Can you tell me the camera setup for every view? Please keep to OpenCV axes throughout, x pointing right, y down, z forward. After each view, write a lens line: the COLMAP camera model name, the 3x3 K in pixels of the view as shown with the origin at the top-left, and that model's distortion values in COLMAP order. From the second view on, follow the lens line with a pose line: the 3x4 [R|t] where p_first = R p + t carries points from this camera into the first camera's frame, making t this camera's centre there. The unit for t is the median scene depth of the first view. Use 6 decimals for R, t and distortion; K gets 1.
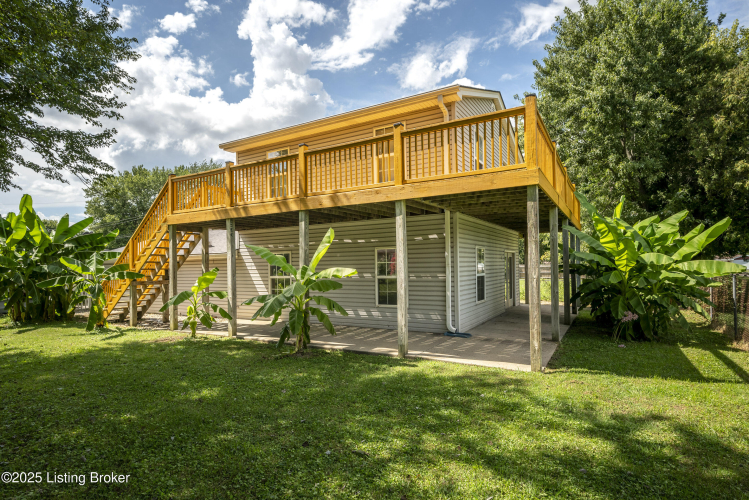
lens RADIAL K [[393.4, 0, 374.5], [0, 393.4, 256.8], [0, 0, 1]] dist [0.016983, 0.000435]
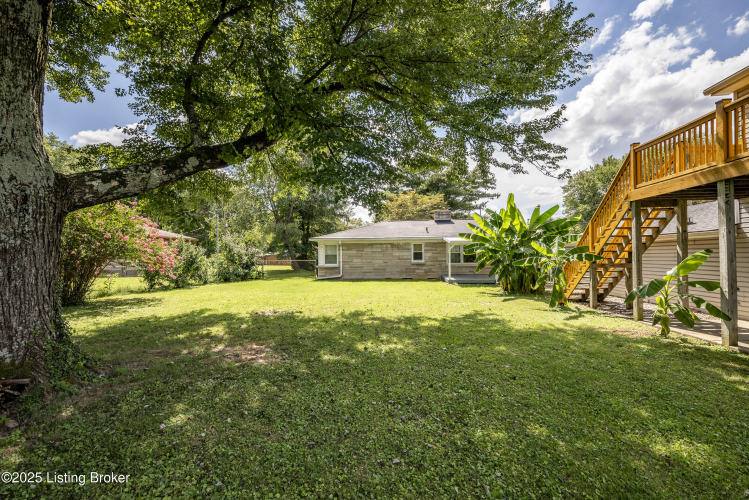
lens RADIAL K [[334.3, 0, 374.4], [0, 334.3, 253.6], [0, 0, 1]] dist [0.000525, -0.000026]
pose [[0.405316, 0.007757, -0.914144, -0.066698], [0.026197, 0.999455, 0.020096, 0.006215], [0.913801, -0.032093, 0.404891, 0.166682]]
